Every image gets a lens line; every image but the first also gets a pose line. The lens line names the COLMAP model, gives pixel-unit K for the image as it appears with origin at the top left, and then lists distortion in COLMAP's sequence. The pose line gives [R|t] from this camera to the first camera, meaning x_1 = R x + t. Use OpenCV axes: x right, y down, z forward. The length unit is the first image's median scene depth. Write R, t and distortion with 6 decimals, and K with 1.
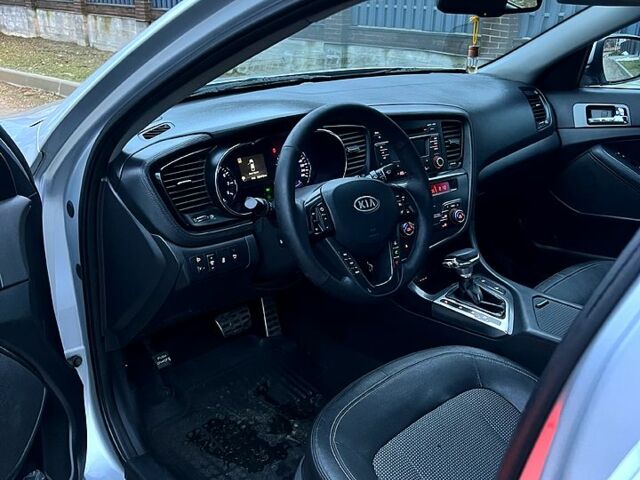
lens RADIAL K [[658.4, 0, 320.9], [0, 658.4, 239.8], [0, 0, 1]] dist [0.048781, -0.007622]
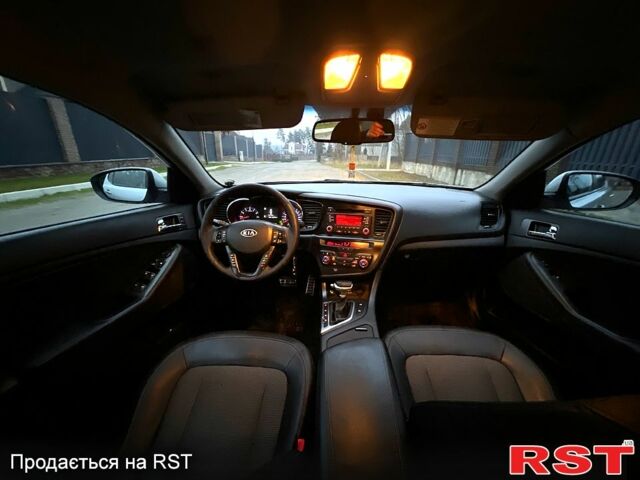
lens RADIAL K [[261.3, 0, 320.0], [0, 261.3, 240.0], [0, 0, 1]] dist [0.001651, 0.000091]
pose [[0.704568, 0.229509, -0.671498, 0.563666], [-0.264727, 0.962955, 0.051360, -0.097941], [0.658410, 0.141577, 0.739224, 0.411428]]
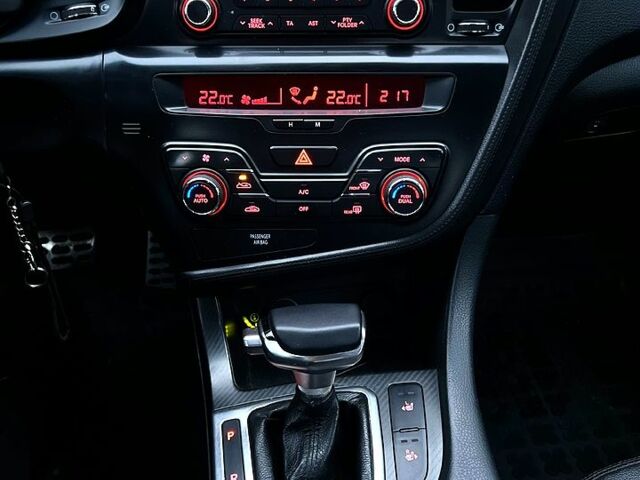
lens RADIAL K [[658.4, 0, 320.9], [0, 658.4, 239.8], [0, 0, 1]] dist [0.048781, -0.007622]
pose [[0.828867, 0.329286, -0.452272, 0.323009], [-0.193271, 0.927197, 0.320863, -0.109715], [0.525001, -0.178541, 0.832164, 0.699238]]
